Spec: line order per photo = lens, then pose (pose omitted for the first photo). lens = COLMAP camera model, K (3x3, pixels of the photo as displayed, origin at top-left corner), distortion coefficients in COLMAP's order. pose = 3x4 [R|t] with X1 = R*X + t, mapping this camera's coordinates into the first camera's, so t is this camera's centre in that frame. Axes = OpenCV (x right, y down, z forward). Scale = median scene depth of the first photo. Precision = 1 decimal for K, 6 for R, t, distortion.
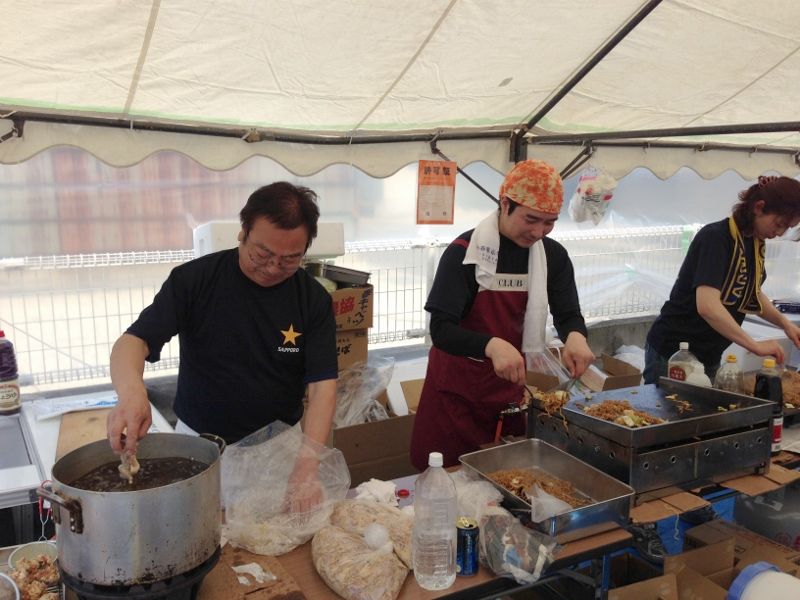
lens RADIAL K [[713.9, 0, 399.9], [0, 713.9, 295.8], [0, 0, 1]] dist [0.009343, -0.037790]
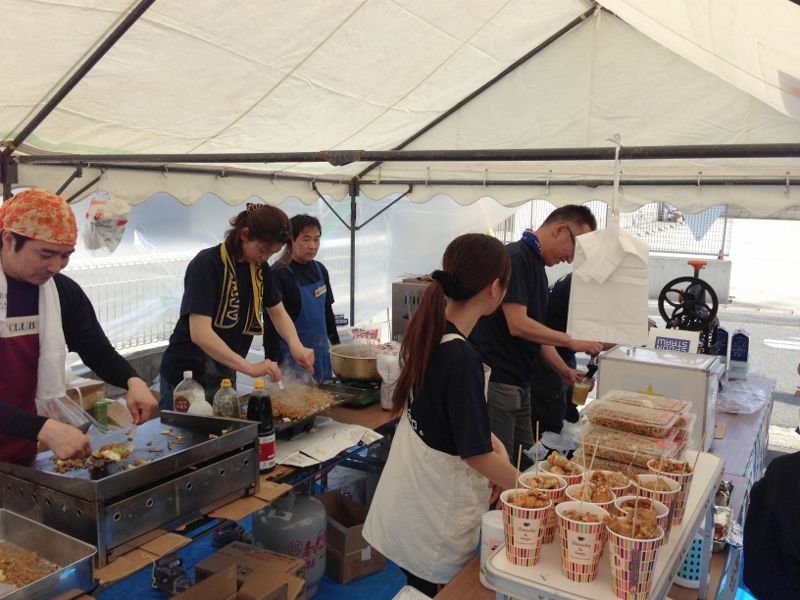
lens RADIAL K [[713.9, 0, 401.0], [0, 713.9, 305.7], [0, 0, 1]] dist [0.009343, -0.037790]
pose [[0.840492, -0.071485, 0.537088, 0.125914], [0.080411, 0.996738, 0.006828, -0.007014], [-0.535824, 0.037448, 0.843499, 0.012493]]
